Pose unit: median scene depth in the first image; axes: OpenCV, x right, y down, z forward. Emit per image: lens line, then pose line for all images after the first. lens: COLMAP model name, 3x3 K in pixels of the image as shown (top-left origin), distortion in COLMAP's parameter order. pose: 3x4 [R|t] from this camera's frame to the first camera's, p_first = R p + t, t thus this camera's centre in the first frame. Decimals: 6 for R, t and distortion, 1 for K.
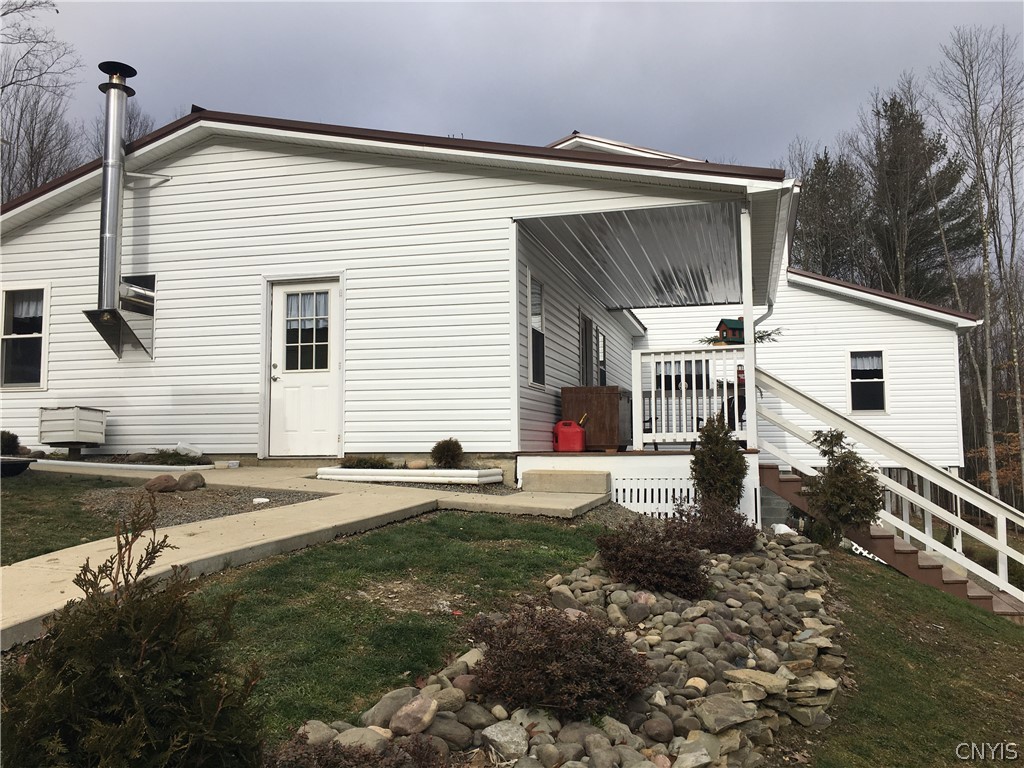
lens RADIAL K [[867.2, 0, 513.0], [0, 867.2, 384.0], [0, 0, 1]] dist [0.014093, 0.001198]
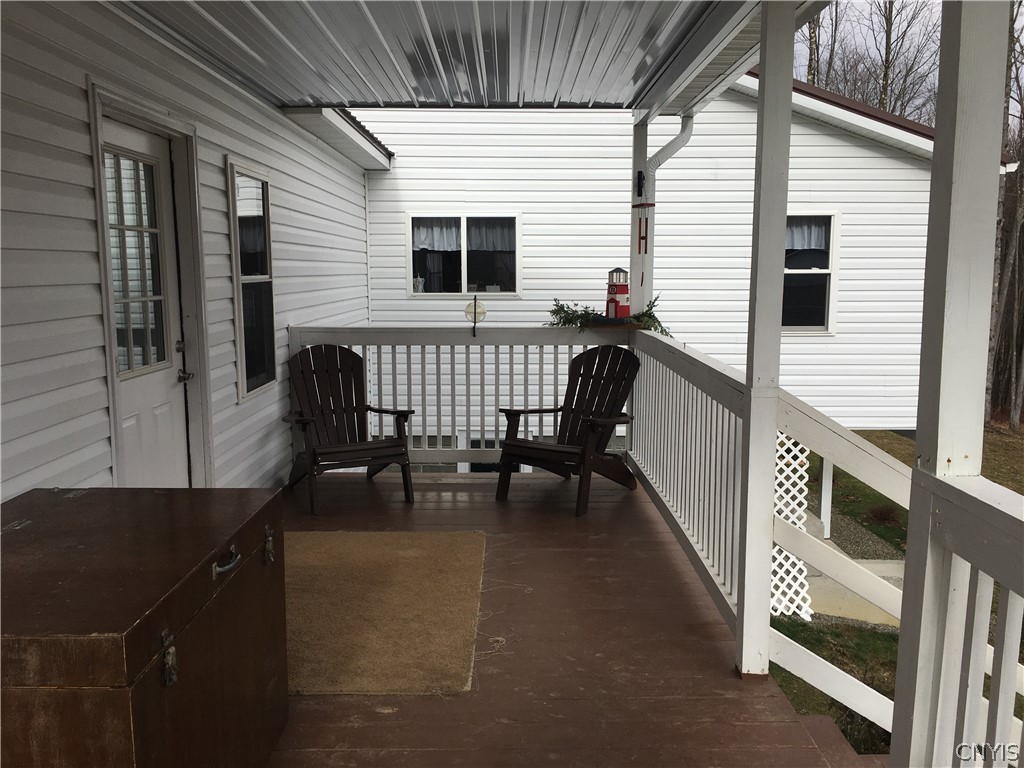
lens RADIAL K [[867.2, 0, 512.8], [0, 867.2, 385.5], [0, 0, 1]] dist [0.014093, 0.001198]
pose [[0.965187, -0.029917, 0.259844, 0.098031], [-0.026894, 0.976821, 0.212361, -0.046477], [-0.260174, -0.211956, 0.942011, 0.551841]]
